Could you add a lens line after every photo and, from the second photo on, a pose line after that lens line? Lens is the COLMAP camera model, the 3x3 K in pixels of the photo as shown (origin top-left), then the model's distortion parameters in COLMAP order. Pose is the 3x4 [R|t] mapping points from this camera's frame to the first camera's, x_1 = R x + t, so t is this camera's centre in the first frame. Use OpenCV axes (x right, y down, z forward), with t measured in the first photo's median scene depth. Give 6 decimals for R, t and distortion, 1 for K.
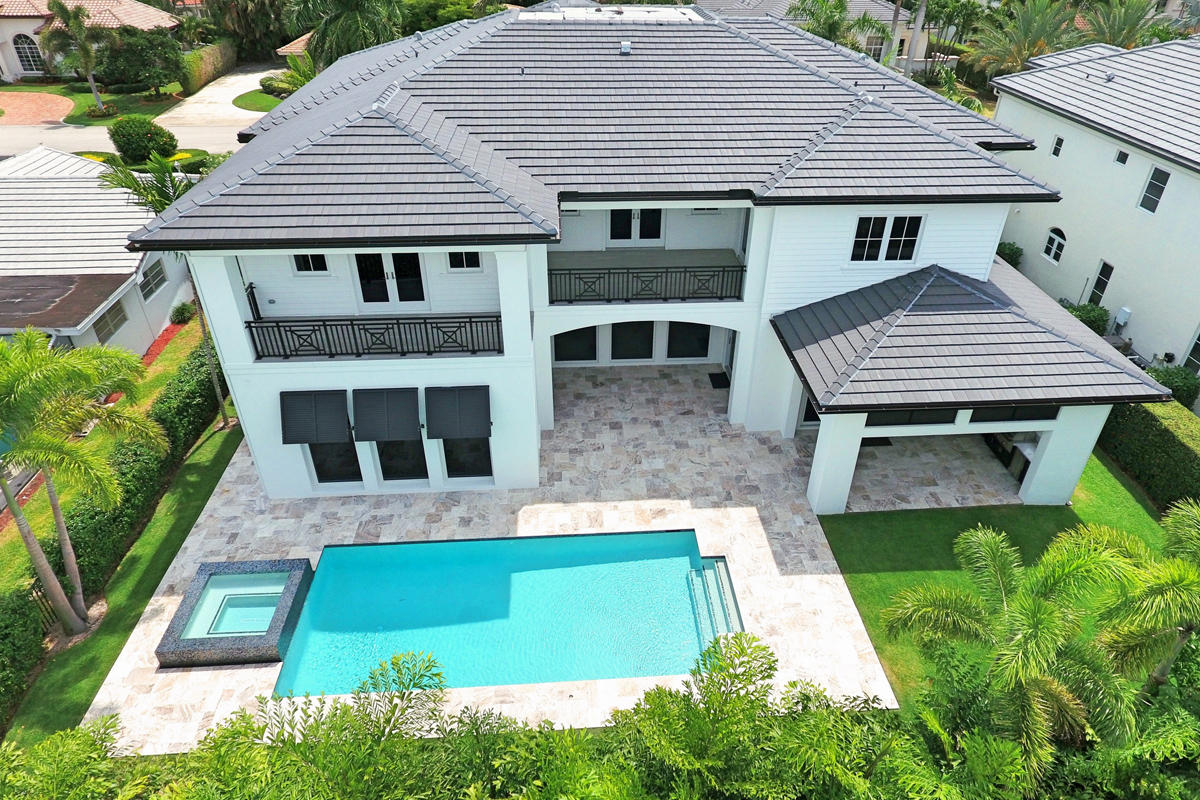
lens RADIAL K [[722.0, 0, 622.2], [0, 722.0, 394.6], [0, 0, 1]] dist [-0.001502, -0.001507]
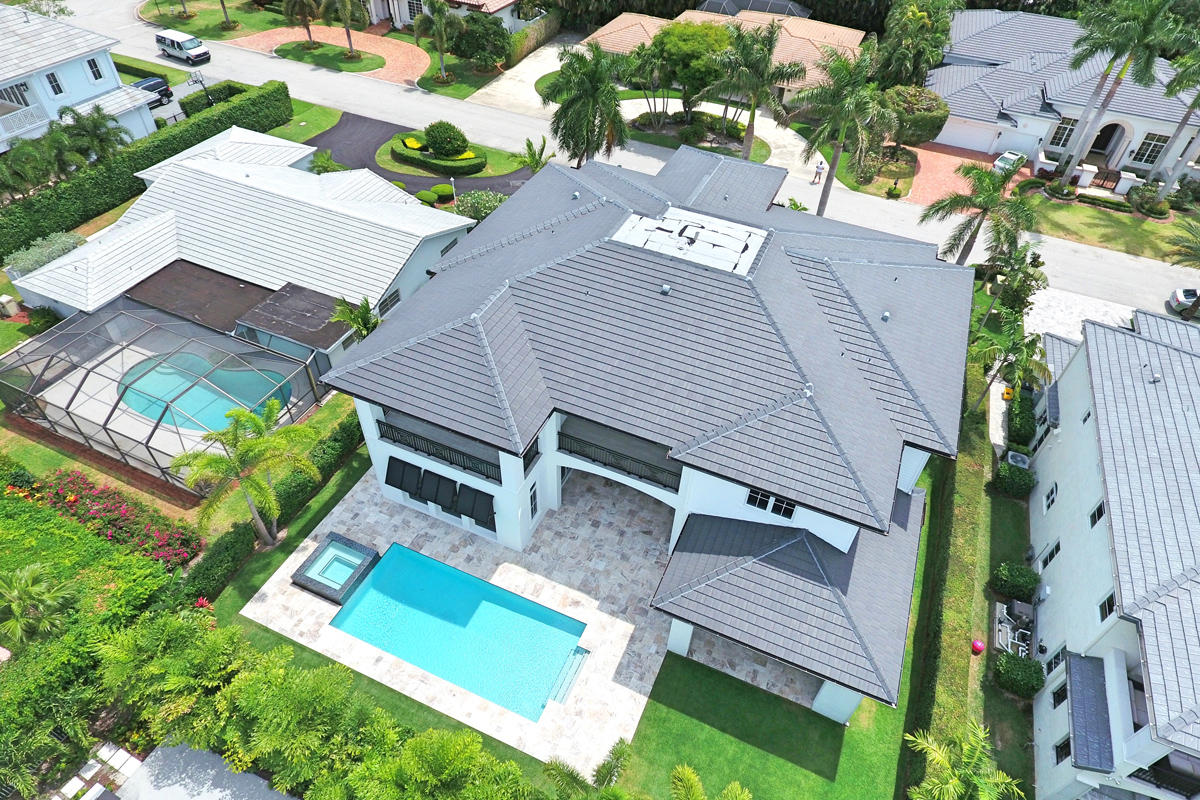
lens RADIAL K [[687.9, 0, 630.5], [0, 687.9, 395.8], [0, 0, 1]] dist [0.001974, 0.000751]
pose [[0.889693, 0.342163, -0.302275, 0.455868], [-0.289091, 0.934636, 0.207081, -0.600387], [0.353372, -0.096854, 0.930455, -0.298278]]
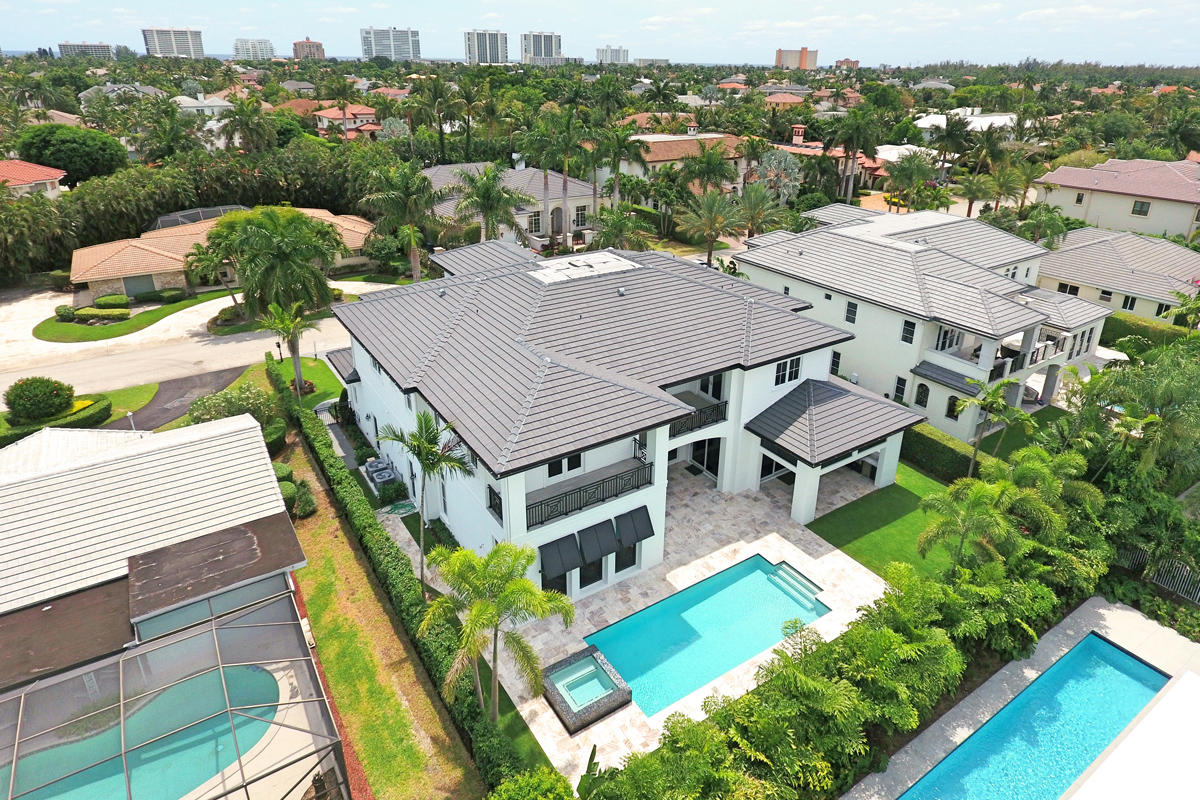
lens RADIAL K [[687.3, 0, 606.2], [0, 687.3, 357.6], [0, 0, 1]] dist [0.003440, 0.000966]
pose [[0.876387, -0.192943, 0.441270, -0.850895], [0.271265, 0.954837, -0.121251, -0.160965], [-0.397947, 0.225964, 0.889145, -0.433437]]
